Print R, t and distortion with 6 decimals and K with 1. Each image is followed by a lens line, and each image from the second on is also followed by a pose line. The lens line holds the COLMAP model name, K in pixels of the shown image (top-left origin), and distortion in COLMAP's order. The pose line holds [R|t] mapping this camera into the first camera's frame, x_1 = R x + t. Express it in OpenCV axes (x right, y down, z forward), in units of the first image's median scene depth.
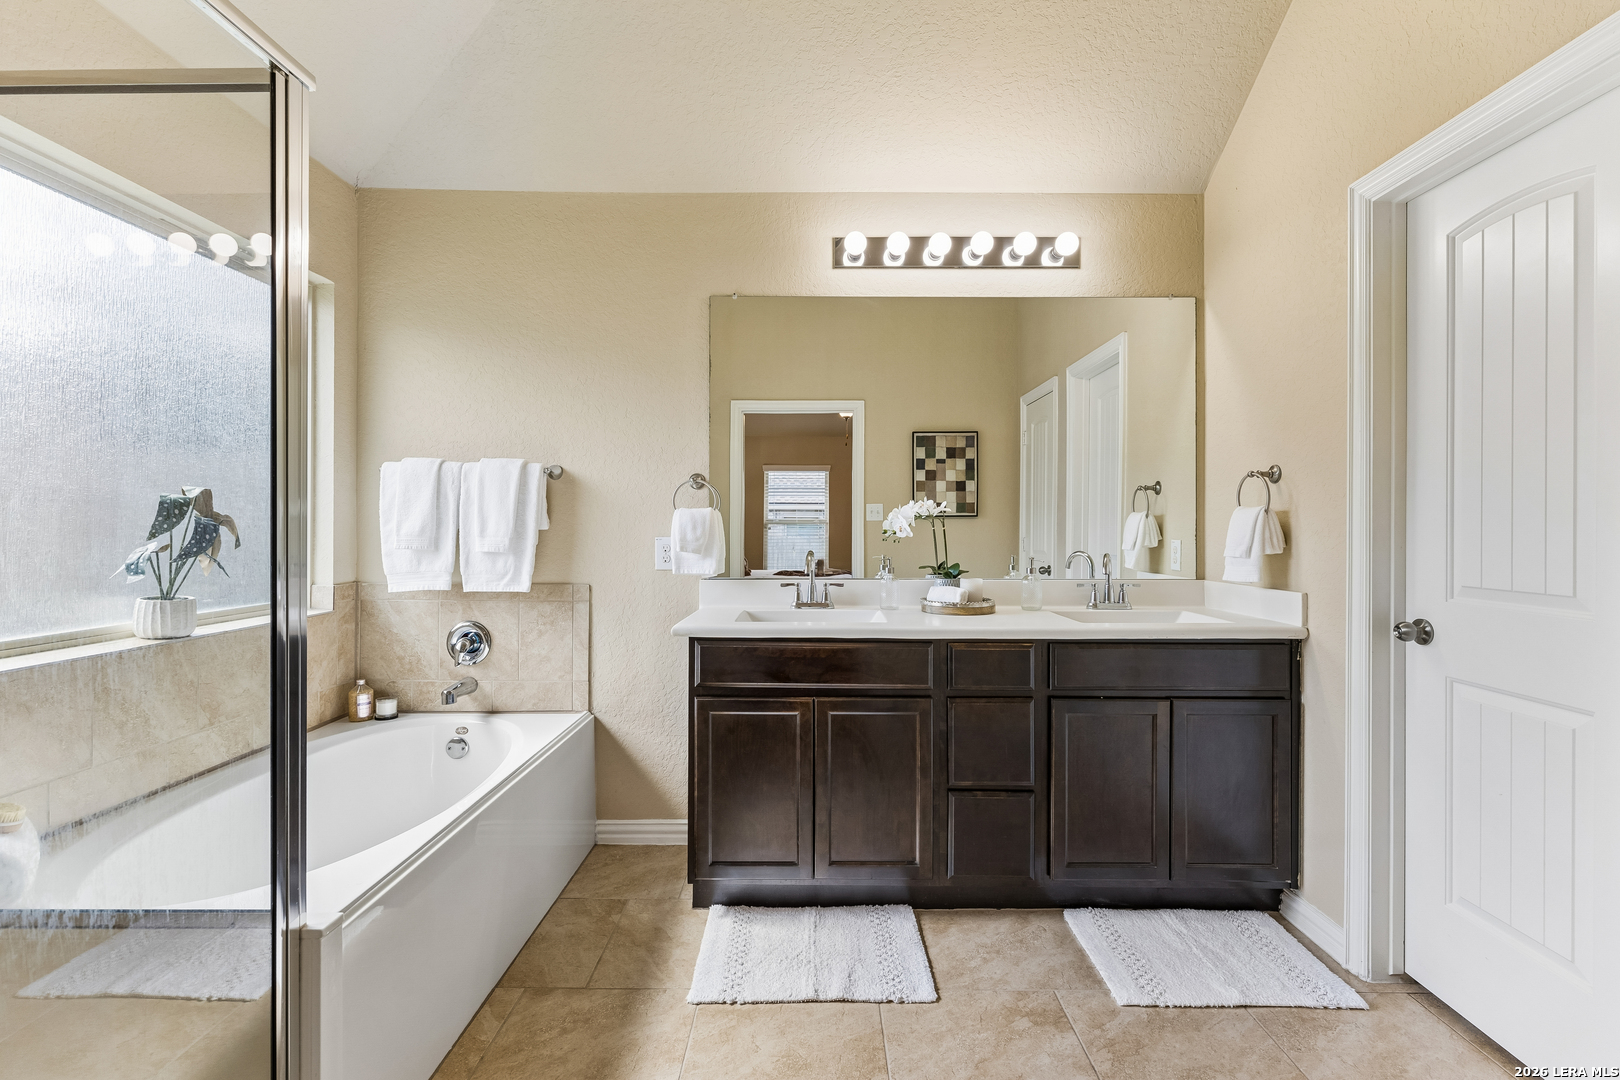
lens RADIAL K [[729.8, 0, 811.6], [0, 729.8, 536.3], [0, 0, 1]] dist [0.003994, -0.000575]
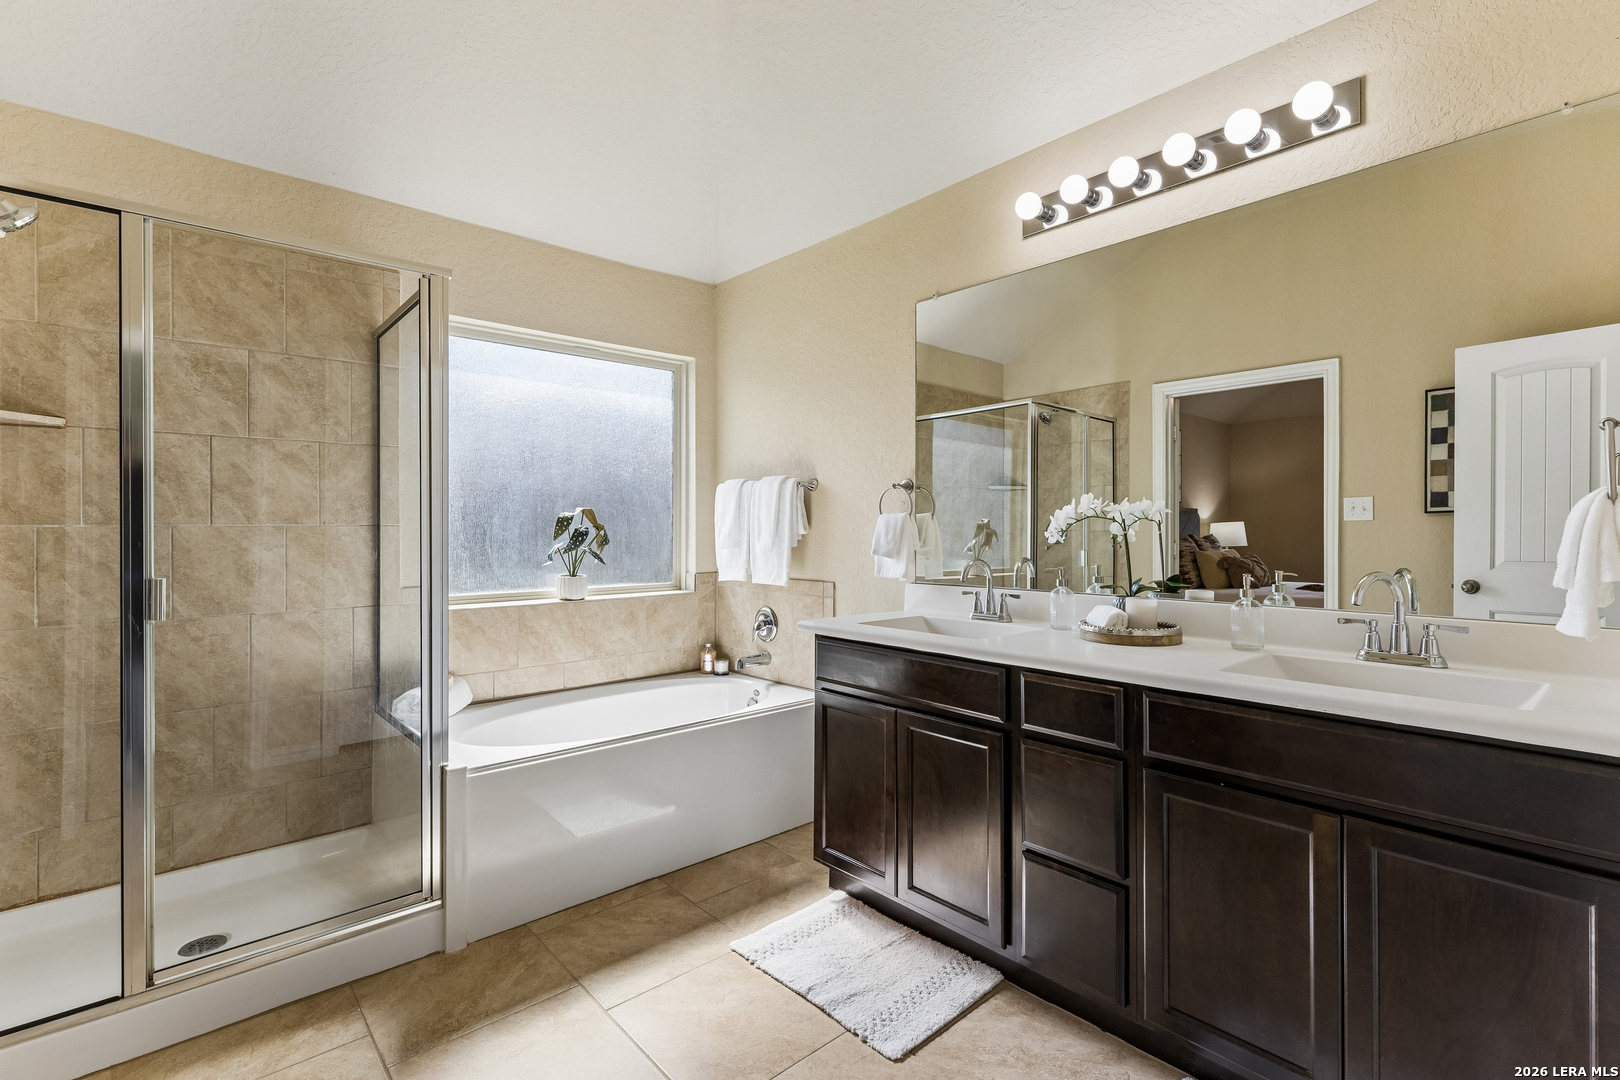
lens RADIAL K [[739.2, 0, 816.0], [0, 739.2, 530.7], [0, 0, 1]] dist [0.004113, 0.000723]
pose [[0.669060, -0.003534, -0.743200, 0.552160], [-0.004872, 0.999946, -0.009141, -0.003670], [0.743192, 0.009736, 0.669007, 0.221179]]
